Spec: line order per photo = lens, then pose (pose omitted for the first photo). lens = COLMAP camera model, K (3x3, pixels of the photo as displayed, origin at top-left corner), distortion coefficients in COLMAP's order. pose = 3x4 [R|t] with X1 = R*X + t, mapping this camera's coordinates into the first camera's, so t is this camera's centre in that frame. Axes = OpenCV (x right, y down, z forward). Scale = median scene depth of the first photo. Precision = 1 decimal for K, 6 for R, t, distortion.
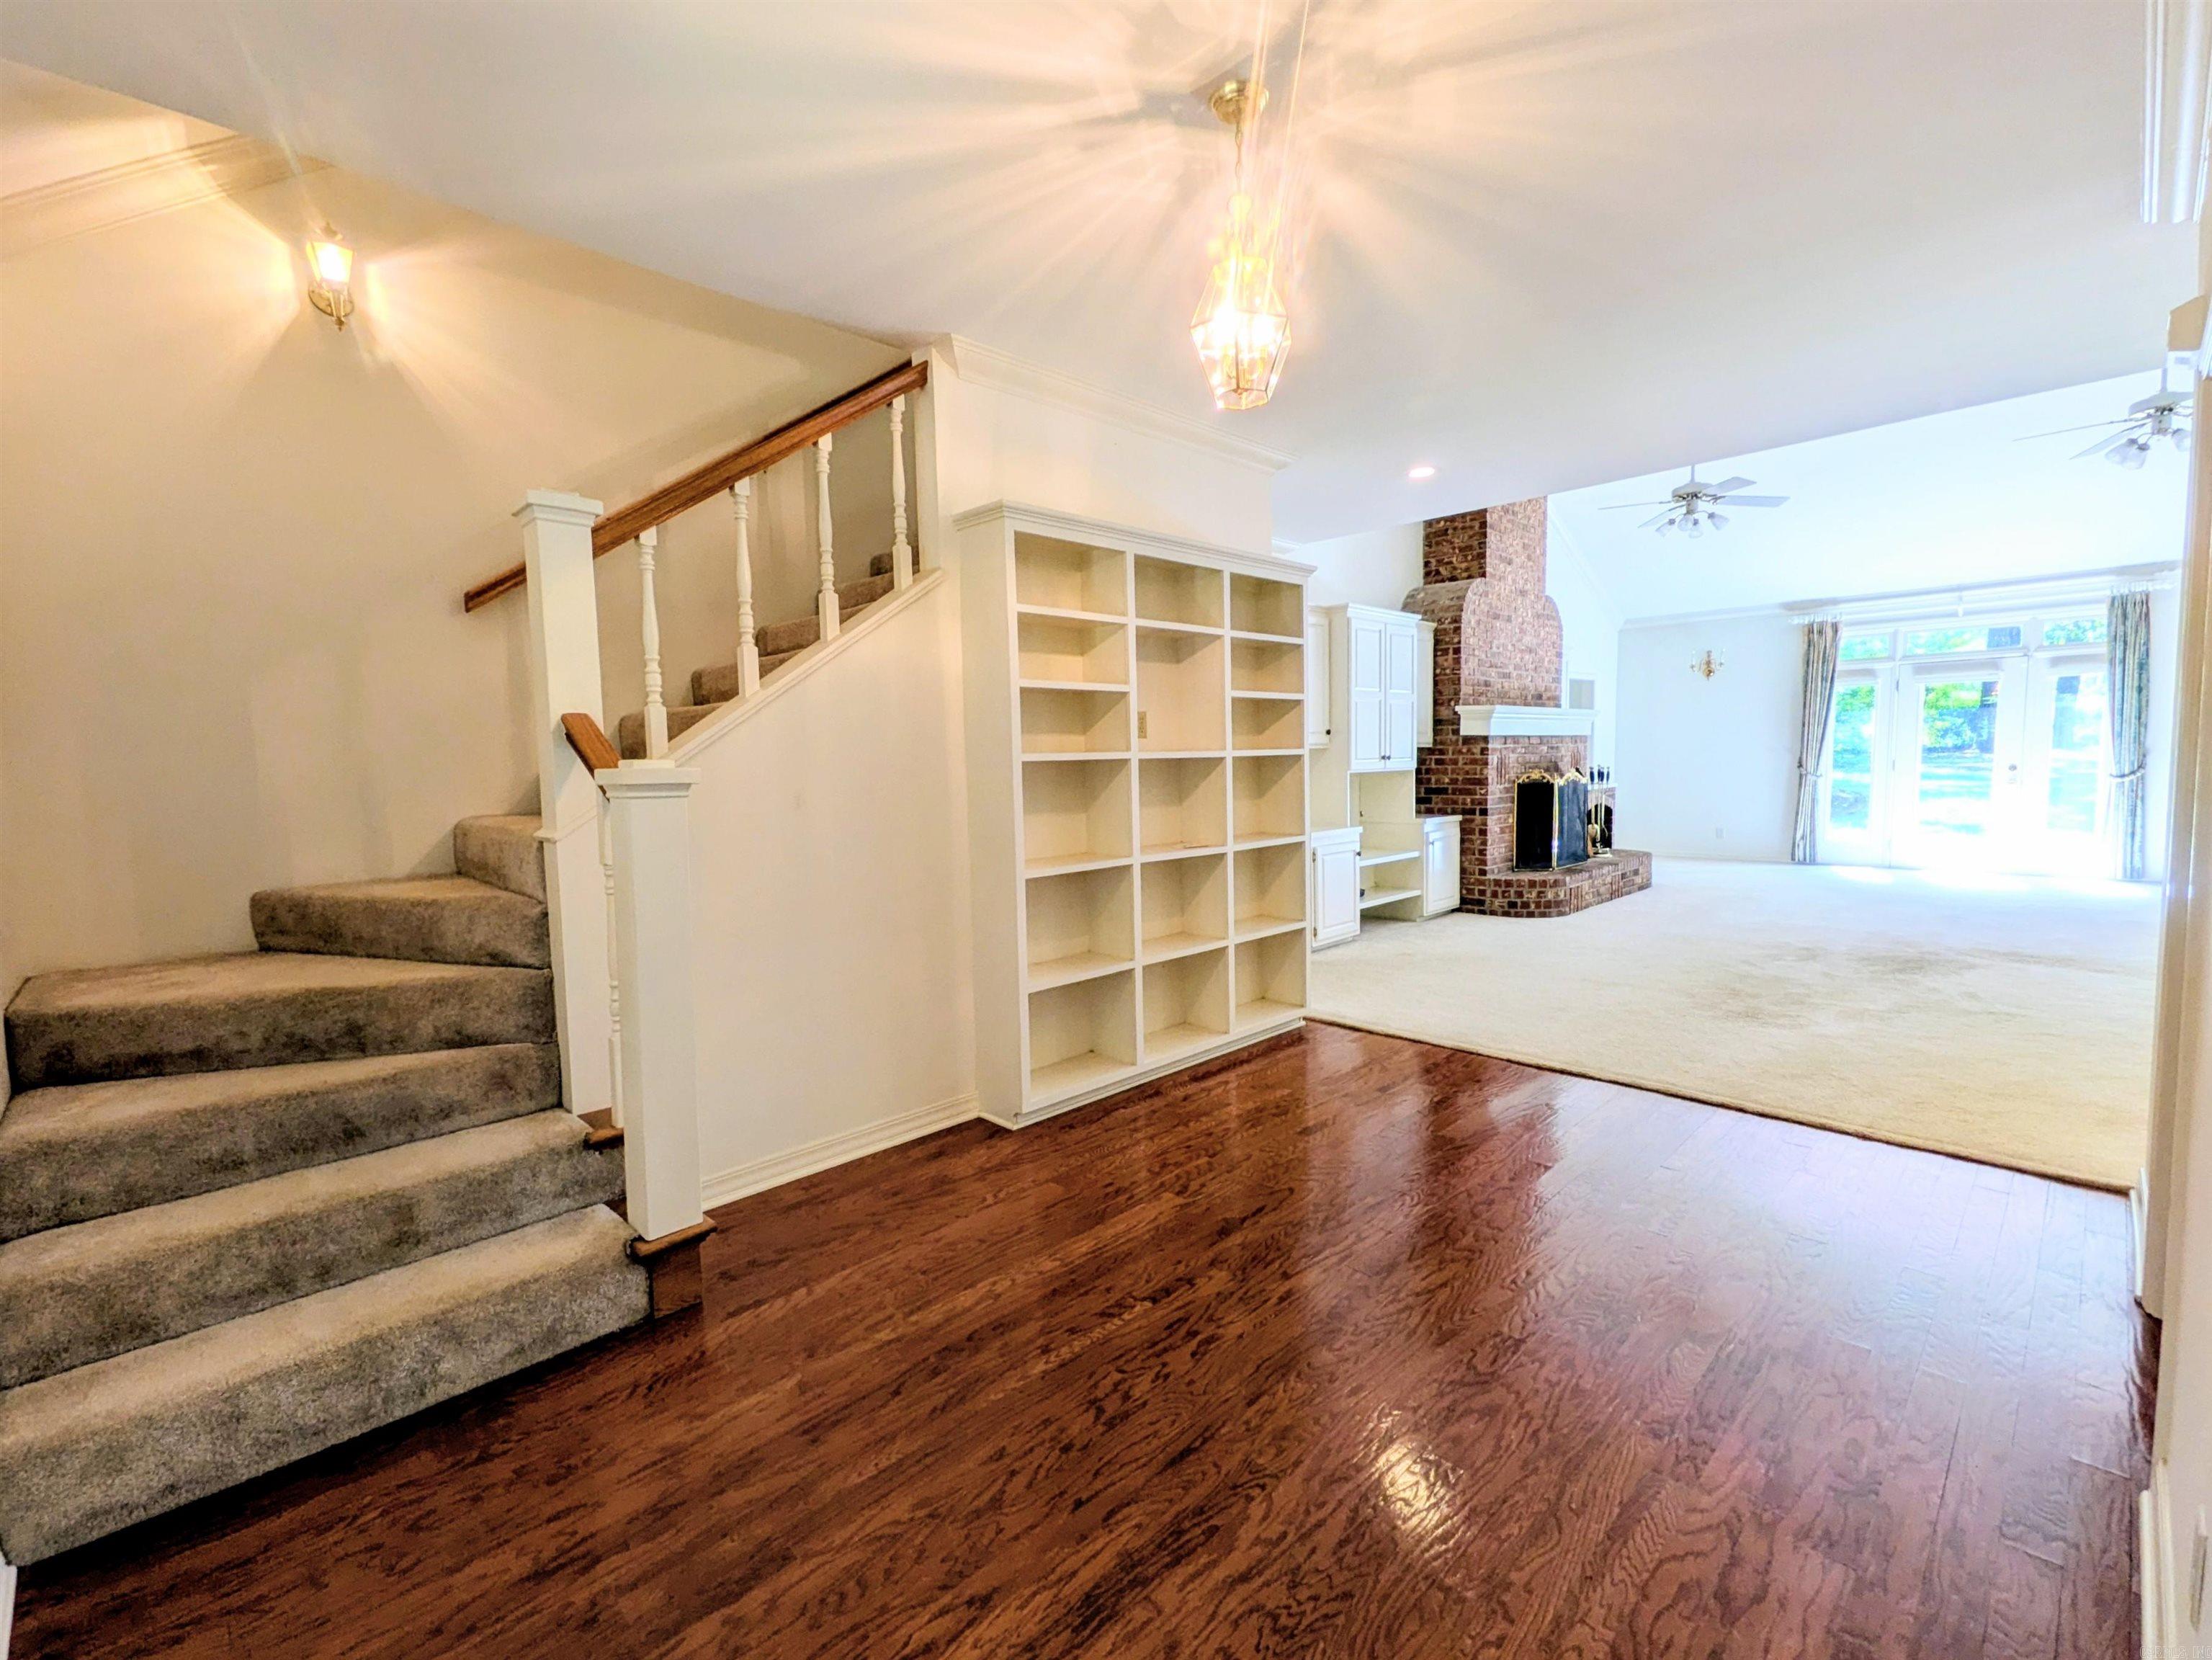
lens RADIAL K [[955.0, 0, 1106.0], [0, 955.0, 830.0], [0, 0, 1]] dist [0.001908, 0.000368]
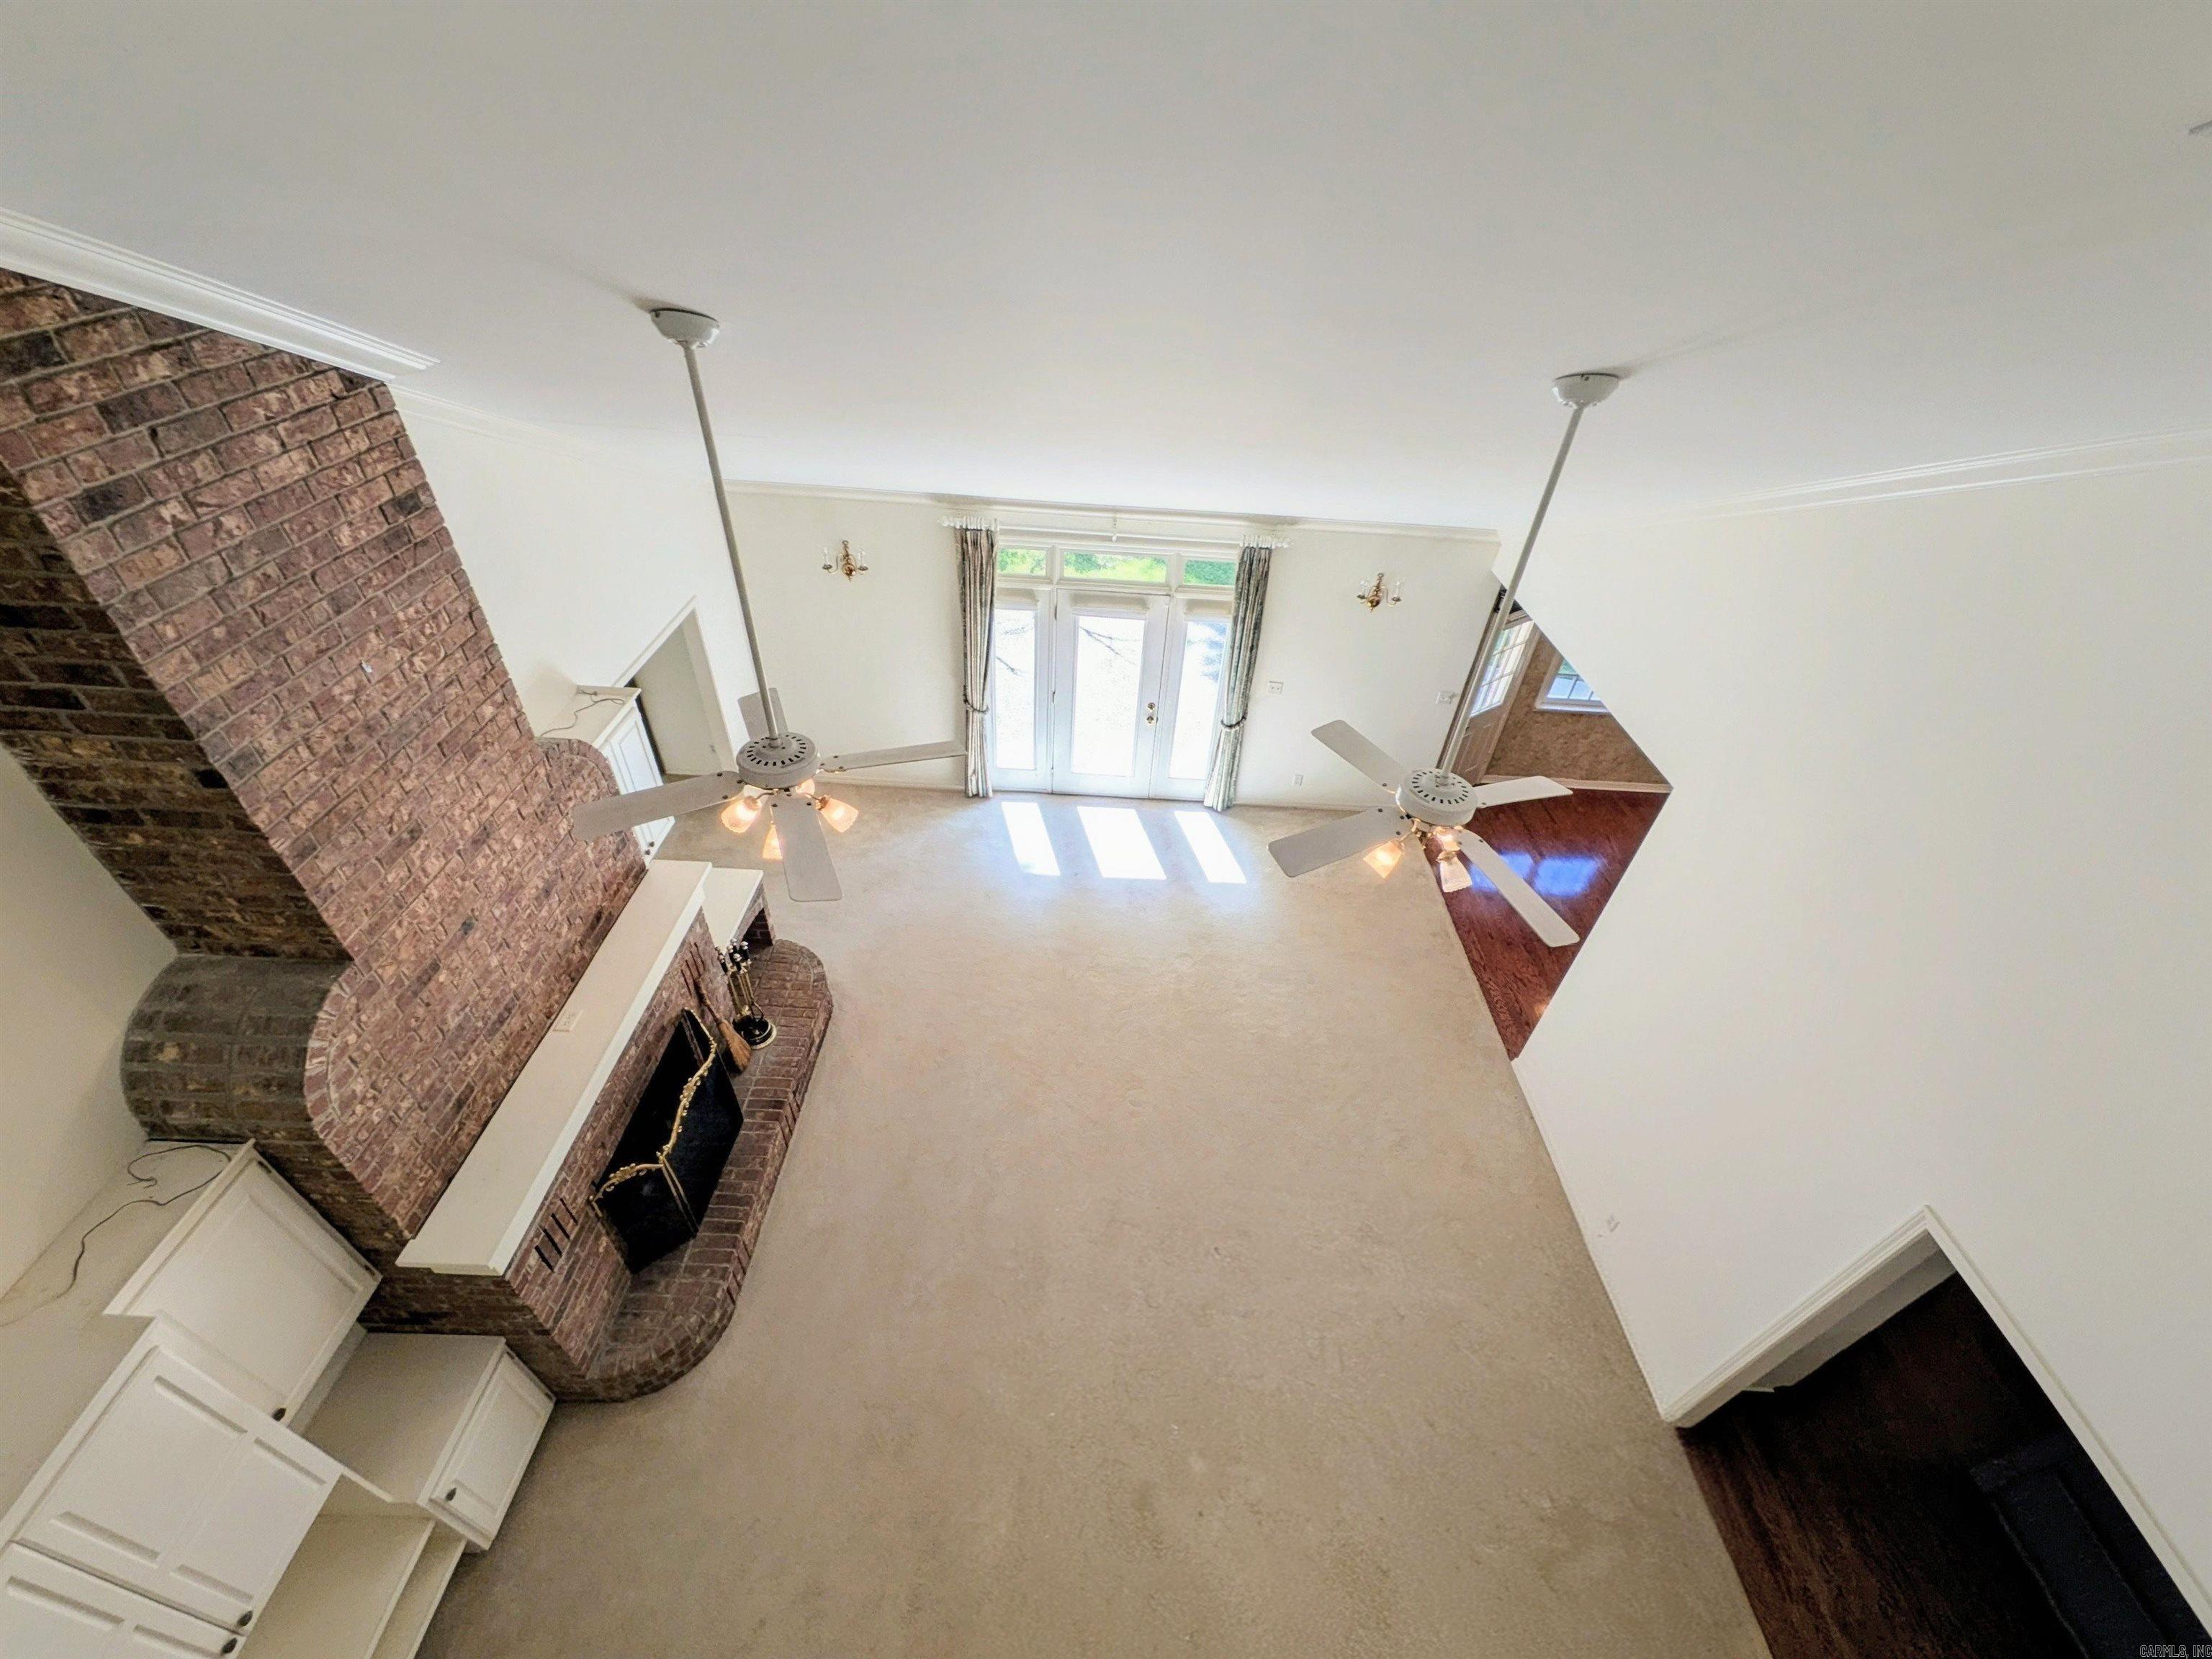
lens RADIAL K [[872.8, 0, 1128.8], [0, 872.8, 834.0], [0, 0, 1]] dist [-0.000994, -0.000212]
pose [[0.689608, -0.399124, 0.604269, 0.362828], [-0.031563, 0.817057, 0.575692, -0.457003], [-0.723495, -0.416074, 0.550852, 0.490805]]
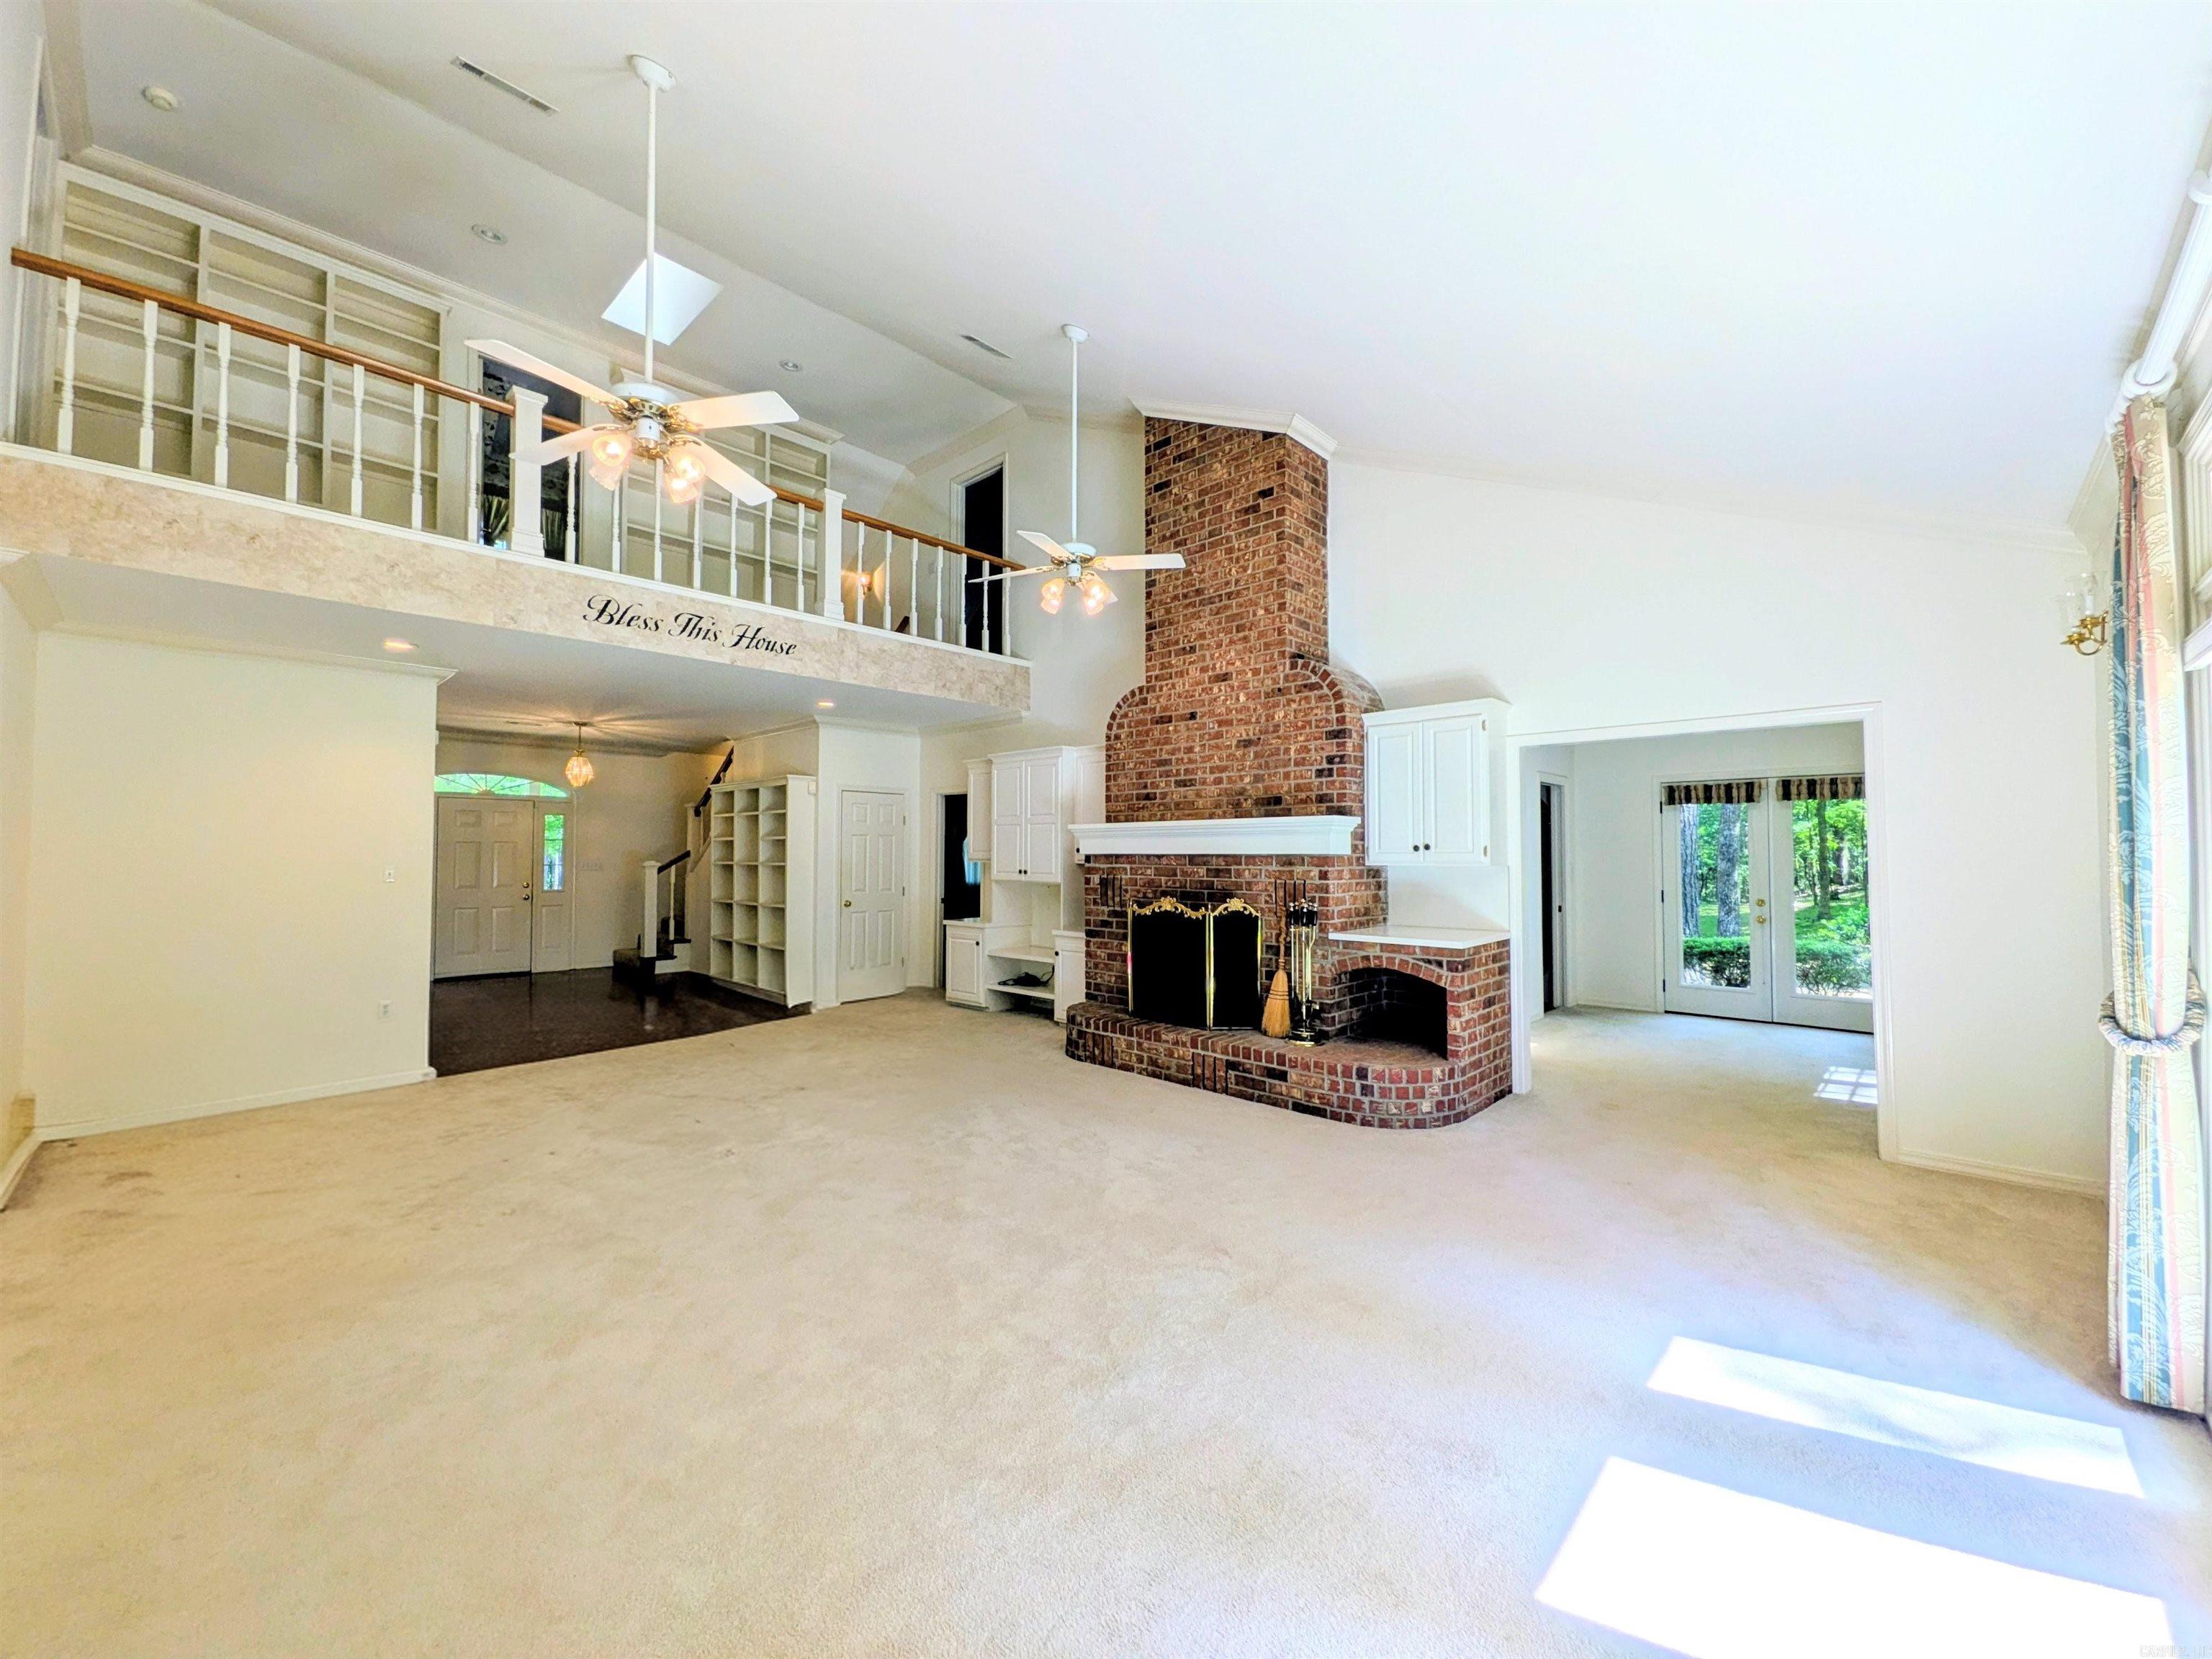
lens RADIAL K [[865.5, 0, 1115.3], [0, 865.5, 826.6], [0, 0, 1]] dist [0.002112, 0.000221]
pose [[0.046463, -0.011122, -0.998858, 1.055304], [-0.080316, 0.996659, -0.014833, -0.095239], [0.995686, 0.080913, 0.045415, 0.805752]]
